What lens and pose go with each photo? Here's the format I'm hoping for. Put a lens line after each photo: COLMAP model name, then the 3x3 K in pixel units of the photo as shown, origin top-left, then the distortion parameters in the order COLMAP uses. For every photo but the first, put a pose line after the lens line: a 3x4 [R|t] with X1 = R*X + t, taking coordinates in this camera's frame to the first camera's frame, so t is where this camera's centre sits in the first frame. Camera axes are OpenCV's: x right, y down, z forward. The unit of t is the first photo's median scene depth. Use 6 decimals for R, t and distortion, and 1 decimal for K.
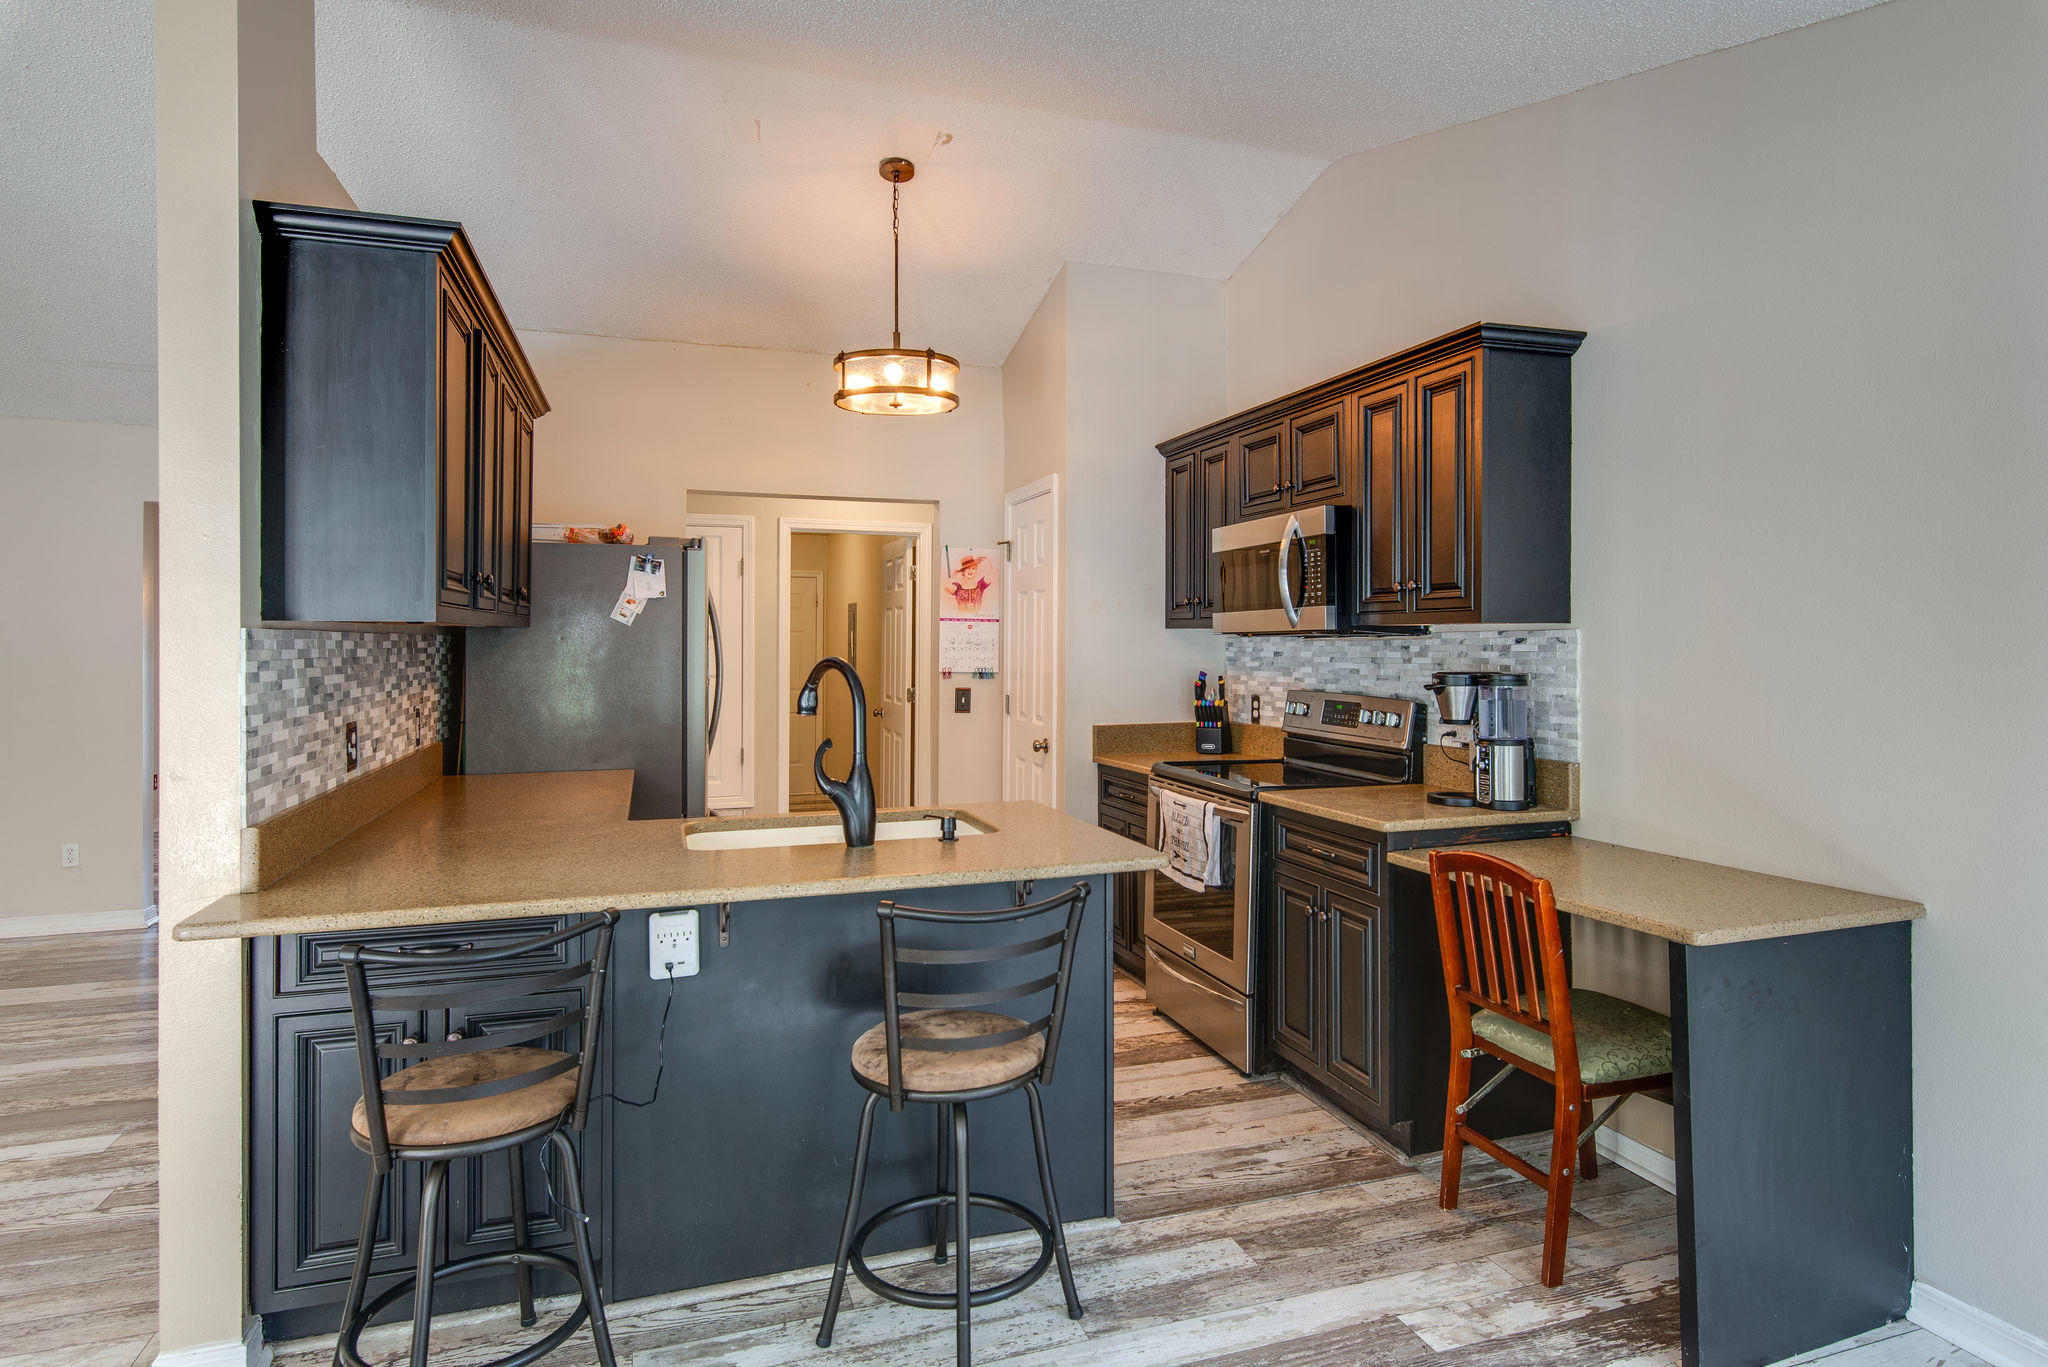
lens RADIAL K [[1098.4, 0, 1040.7], [0, 1098.4, 638.4], [0, 0, 1]] dist [0.002459, -0.003224]
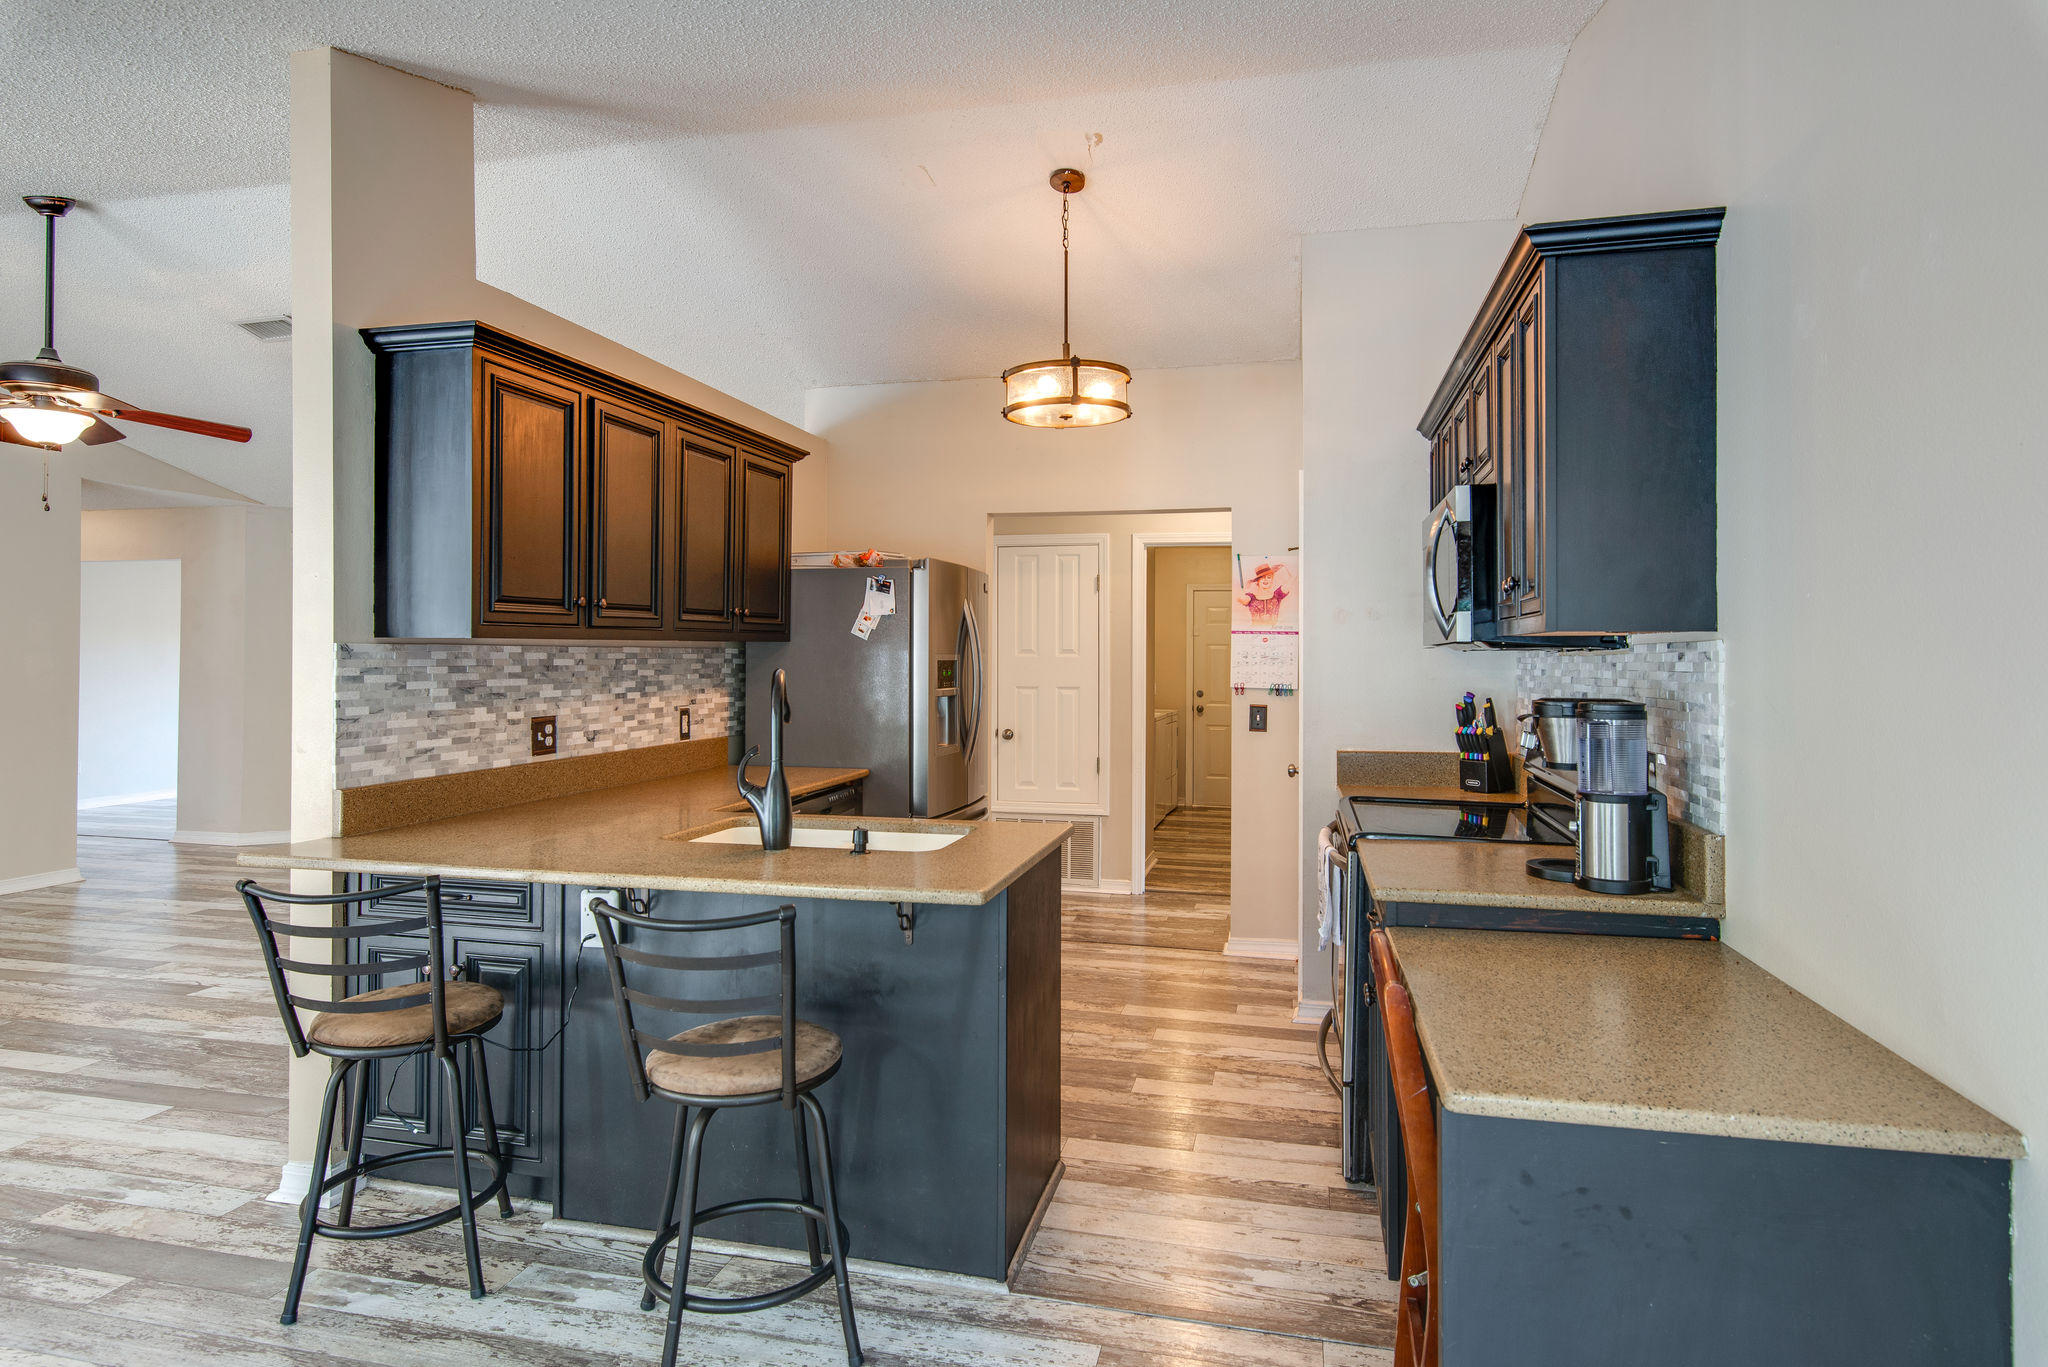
lens RADIAL K [[1098.4, 0, 1056.2], [0, 1098.4, 639.2], [0, 0, 1]] dist [0.002459, -0.003224]
pose [[0.852616, -0.004318, -0.522520, 0.388050], [-0.001670, 0.999938, -0.010987, -0.000525], [0.522535, 0.010240, 0.852556, 0.155623]]
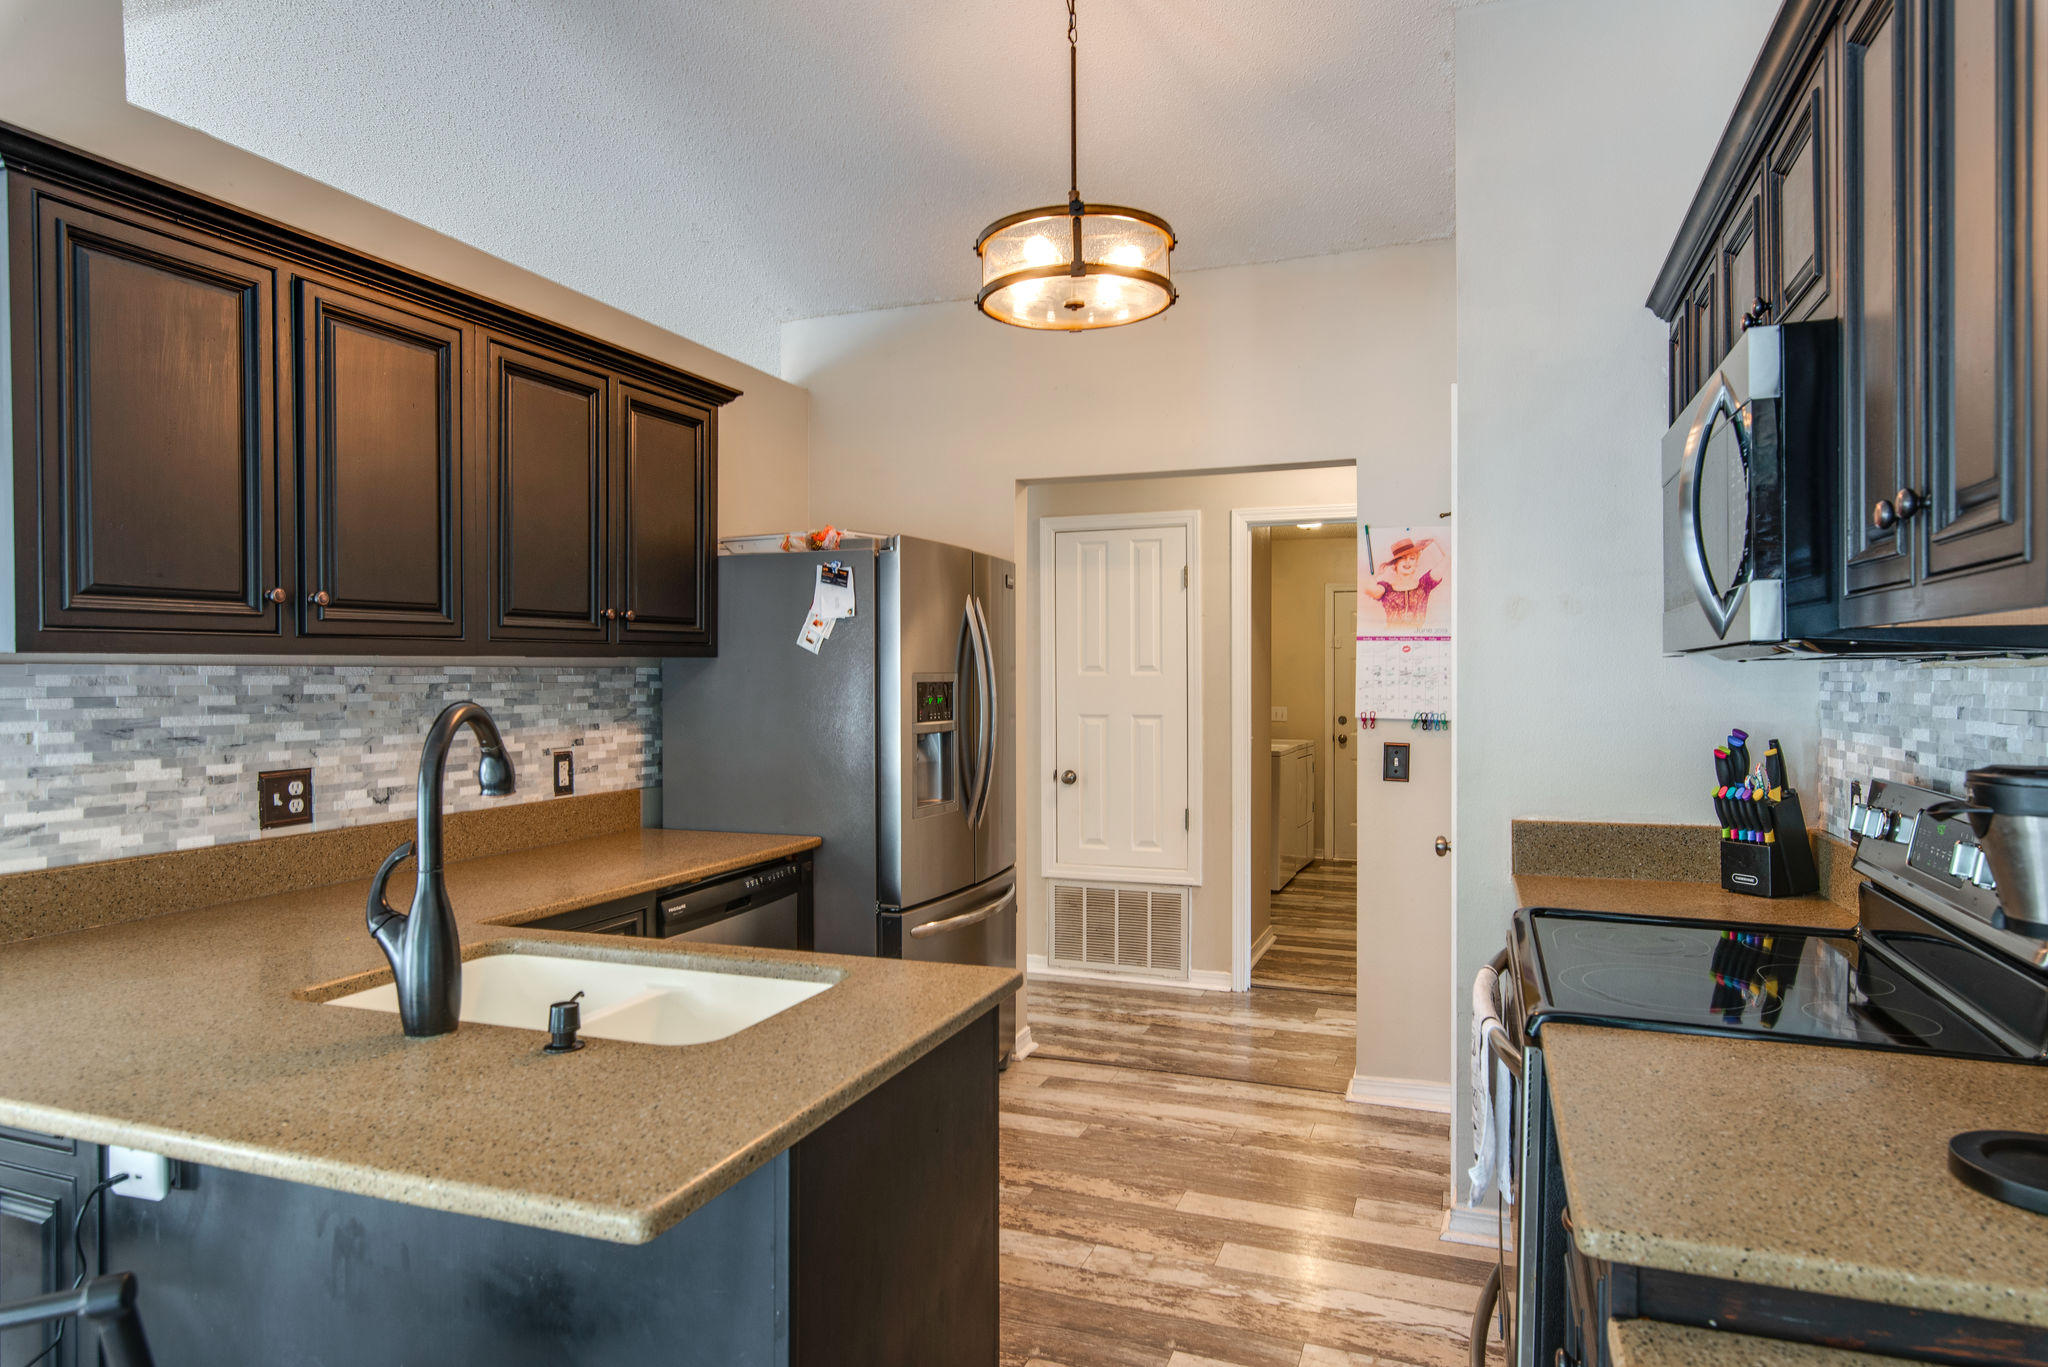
lens RADIAL K [[1189.8, 0, 1045.5], [0, 1189.8, 682.3], [0, 0, 1]] dist [-0.001871, 0.005456]
pose [[0.775858, 0.002085, -0.630904, 0.301938], [0.005868, 0.999927, 0.010521, 0.000773], [0.630880, -0.011865, 0.775790, 0.459923]]
